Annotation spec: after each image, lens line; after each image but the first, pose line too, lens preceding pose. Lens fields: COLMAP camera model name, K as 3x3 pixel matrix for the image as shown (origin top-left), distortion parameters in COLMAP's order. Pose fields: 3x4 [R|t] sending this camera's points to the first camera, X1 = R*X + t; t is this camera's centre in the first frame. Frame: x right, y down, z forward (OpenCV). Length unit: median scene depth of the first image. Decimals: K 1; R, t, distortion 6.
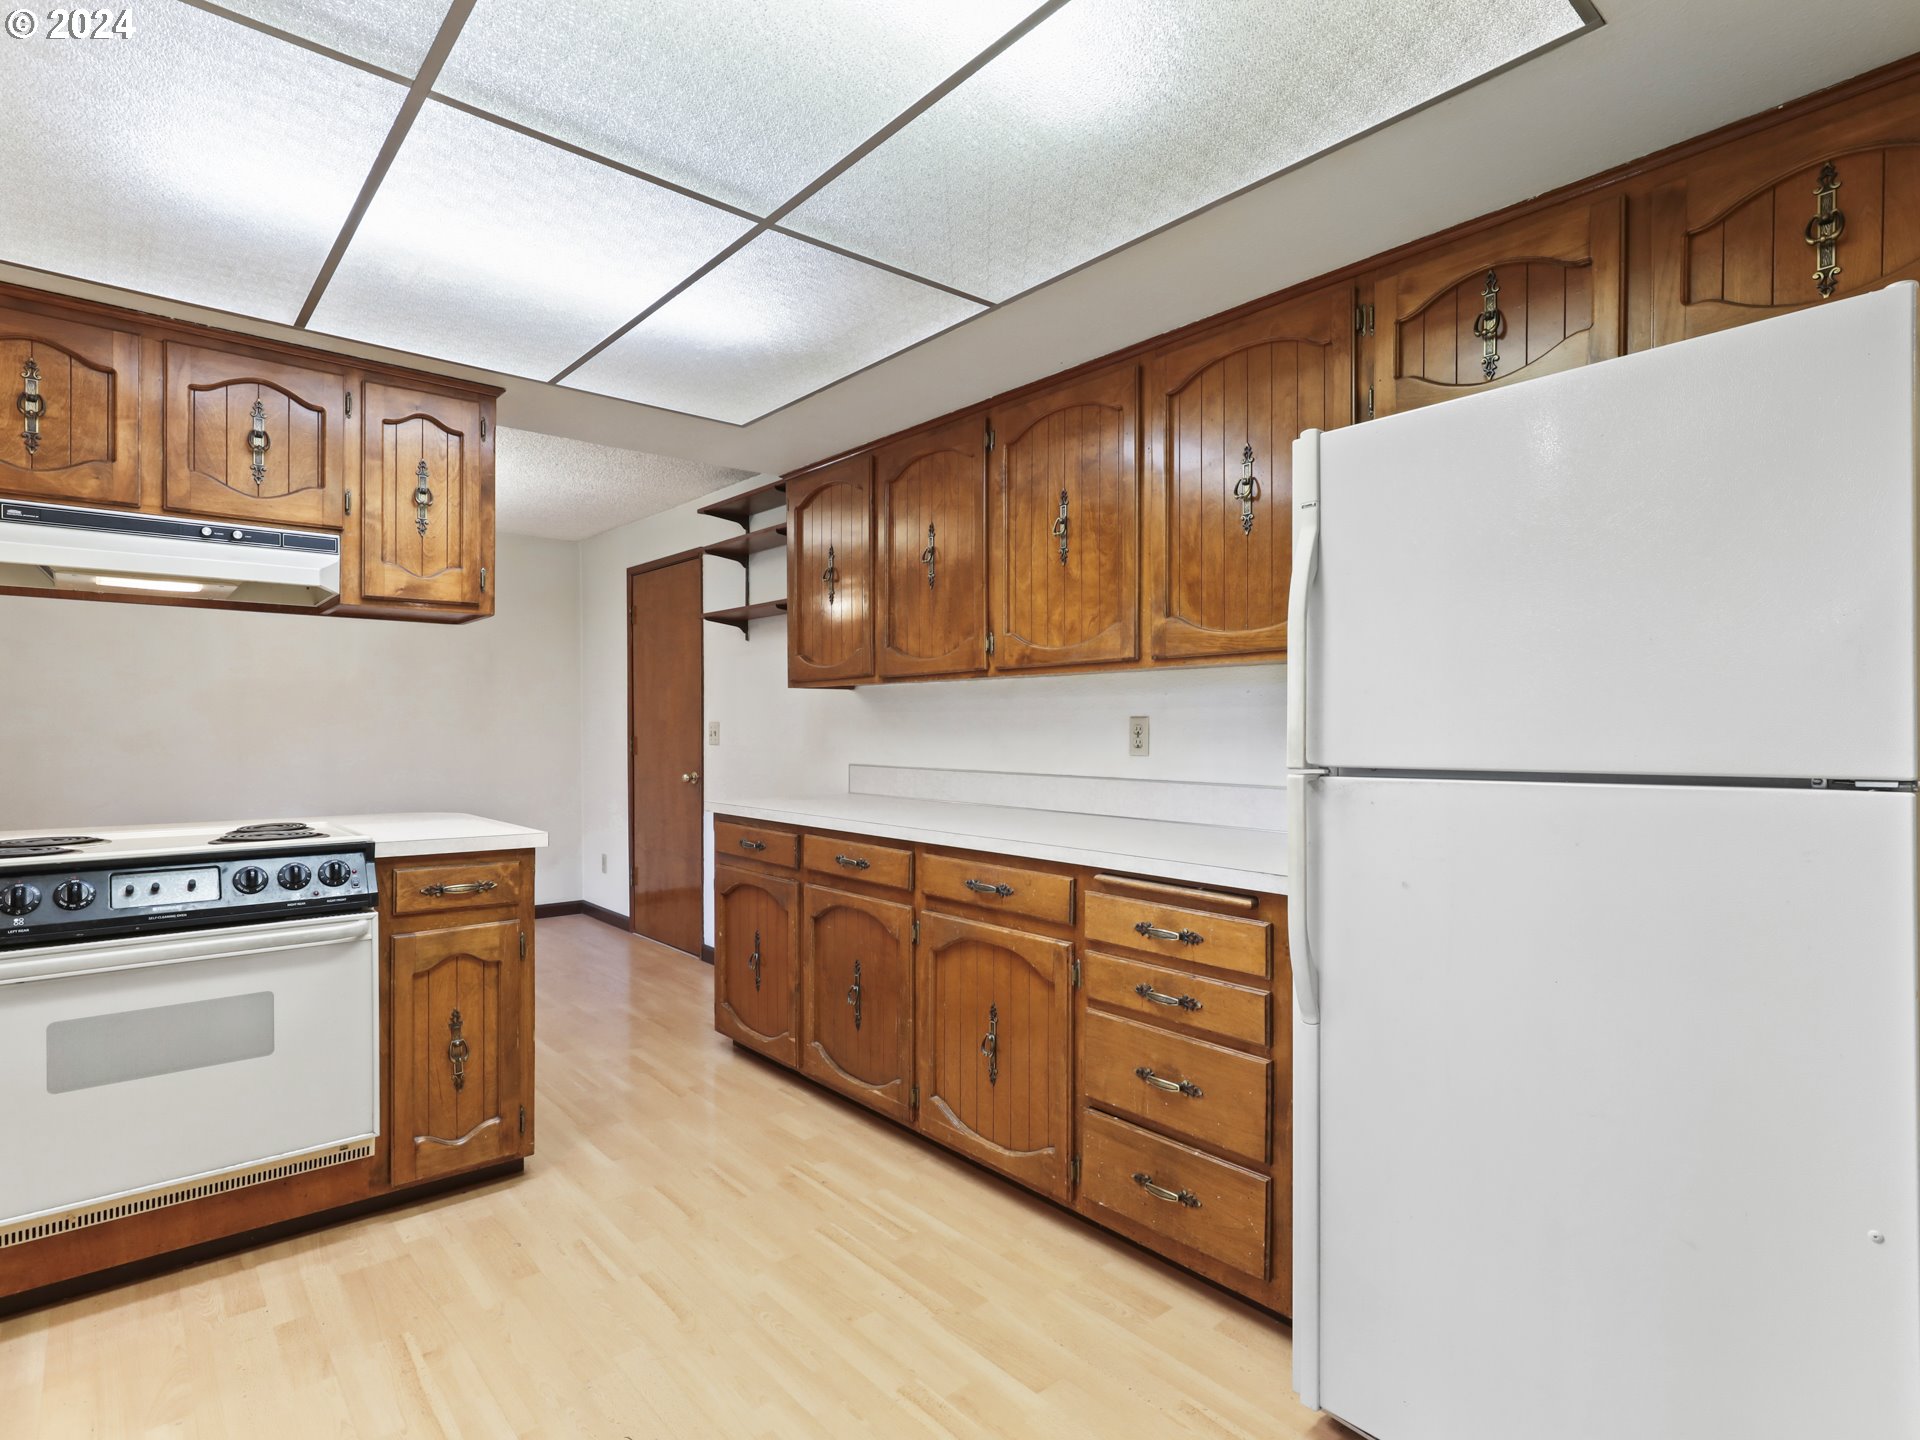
lens RADIAL K [[999.6, 0, 949.8], [0, 999.6, 729.3], [0, 0, 1]] dist [-0.005594, 0.001385]
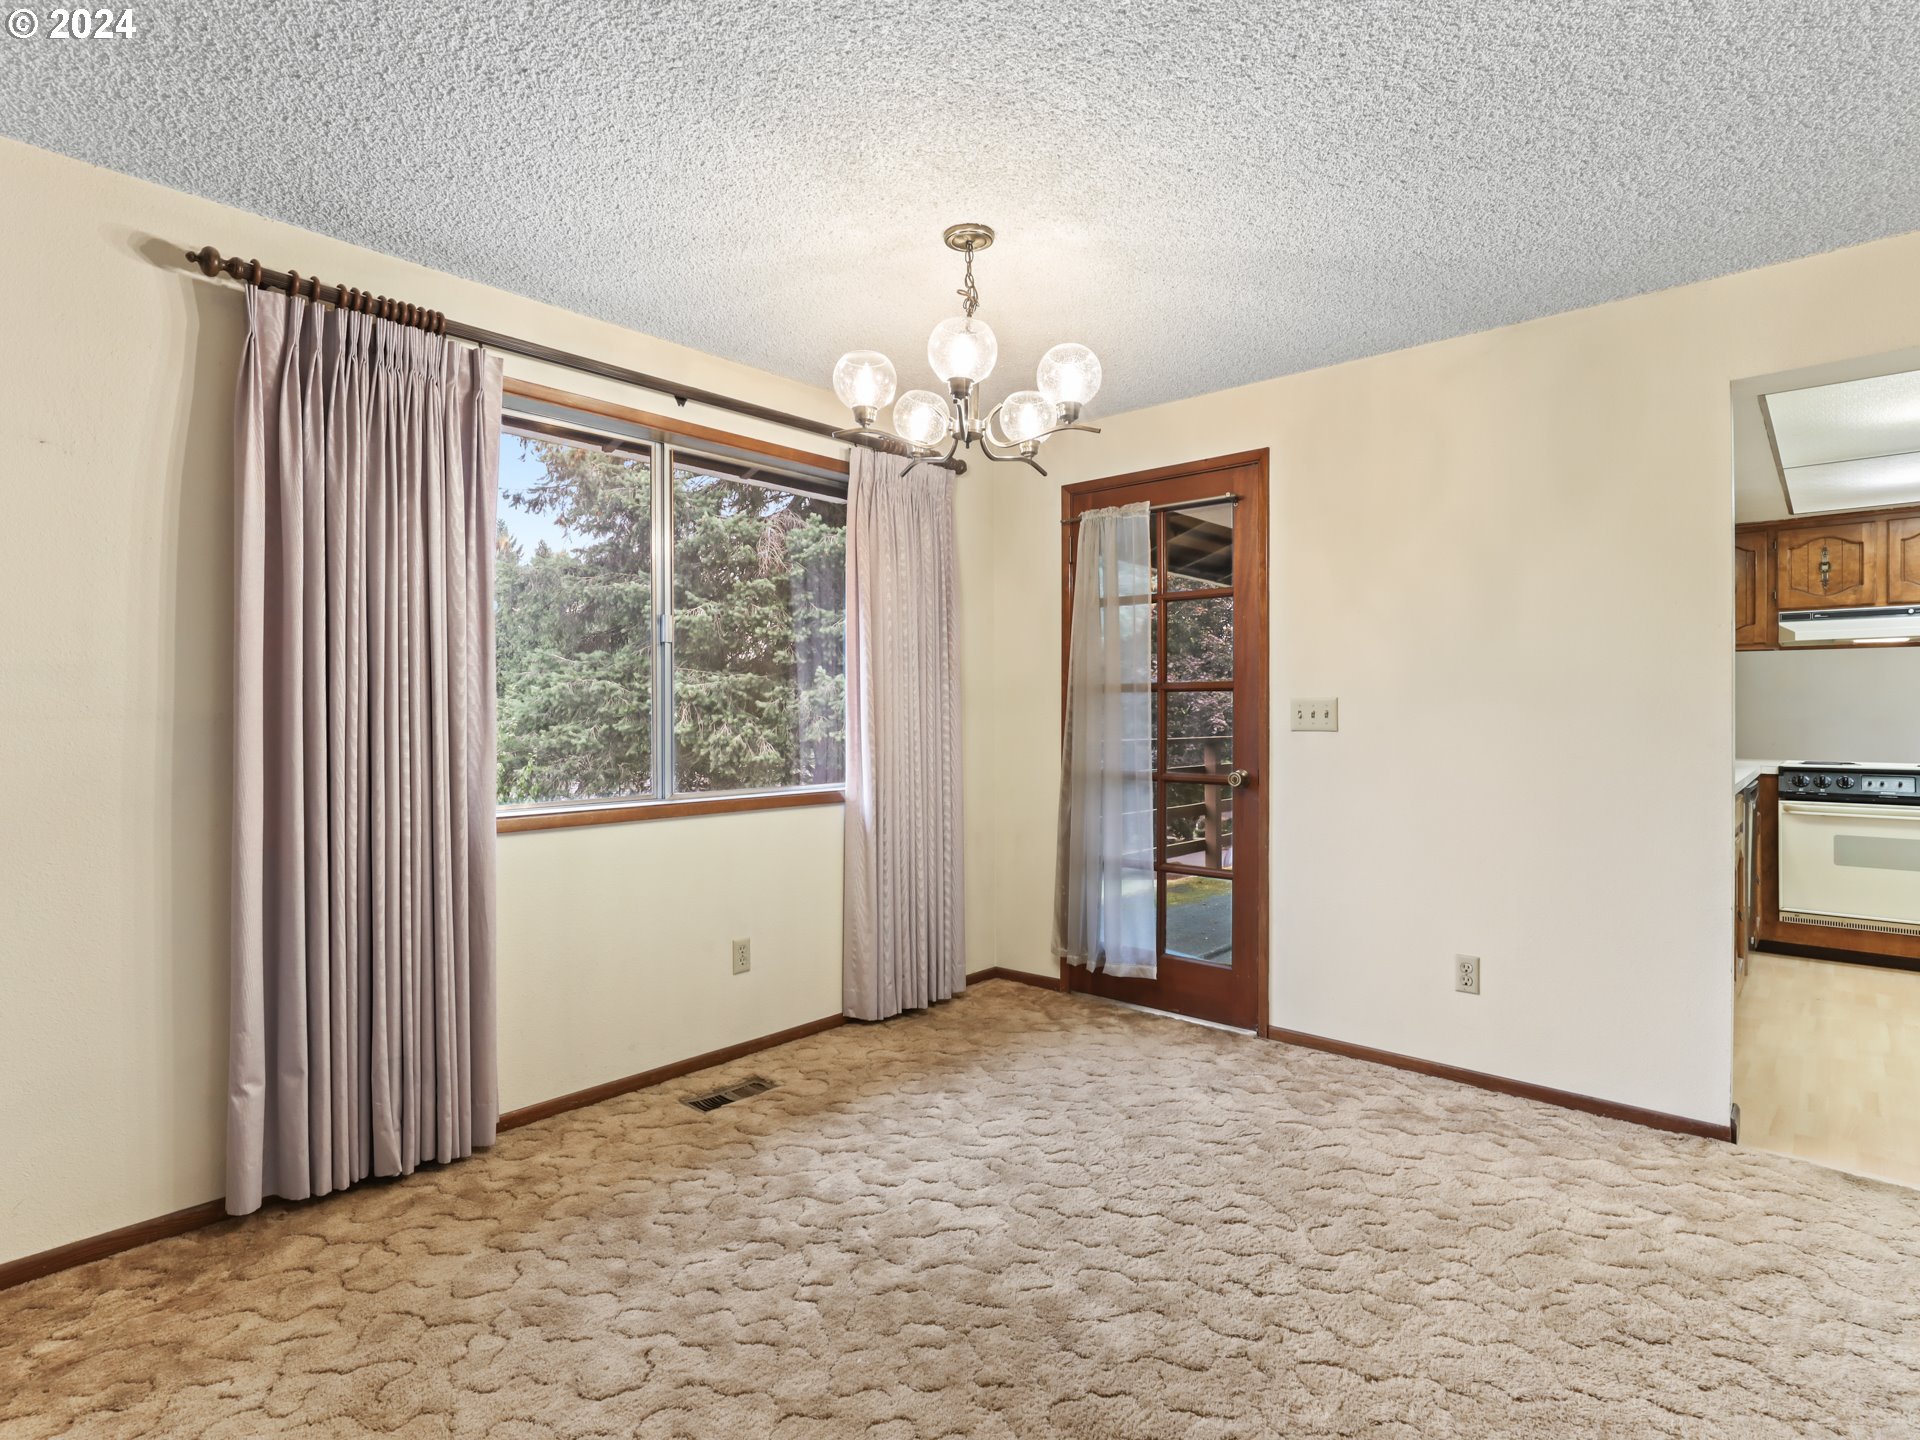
lens RADIAL K [[992.5, 0, 953.5], [0, 992.5, 717.3], [0, 0, 1]] dist [-0.015489, 0.002031]
pose [[0.133815, 0.002247, -0.991004, 0.882172], [-0.002937, 0.999994, 0.001871, 0.012682], [0.991002, 0.002660, 0.133821, -1.087082]]
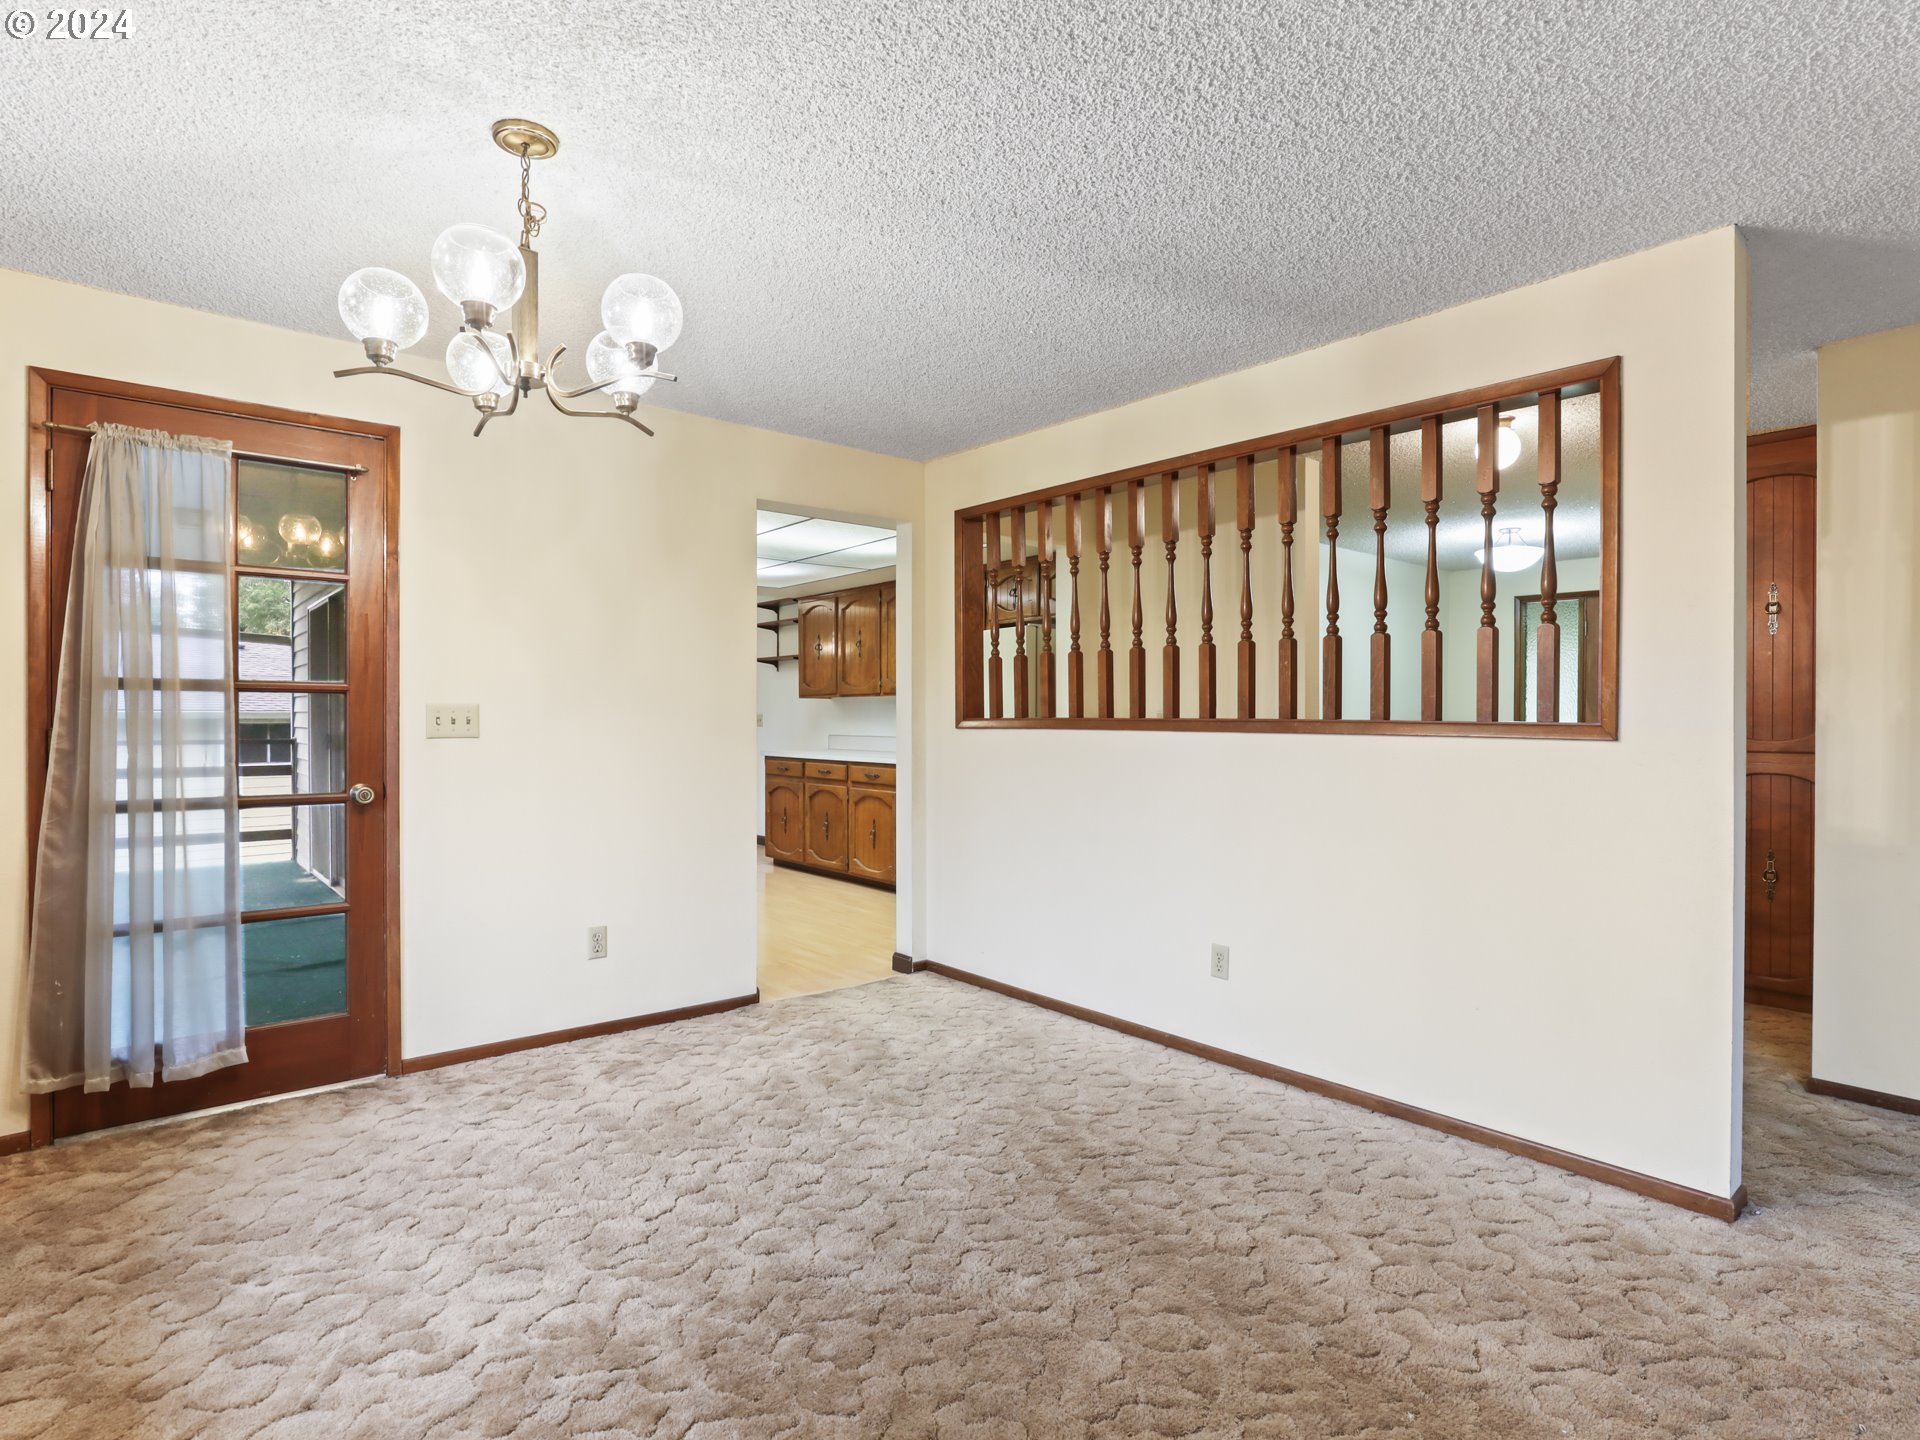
lens RADIAL K [[999.6, 0, 949.8], [0, 999.6, 729.3], [0, 0, 1]] dist [-0.005594, 0.001385]
pose [[0.999921, 0.000203, -0.012601, 0.286865], [-0.000104, 0.999969, 0.007866, 0.010698], [0.012602, -0.007864, 0.999890, -1.731419]]
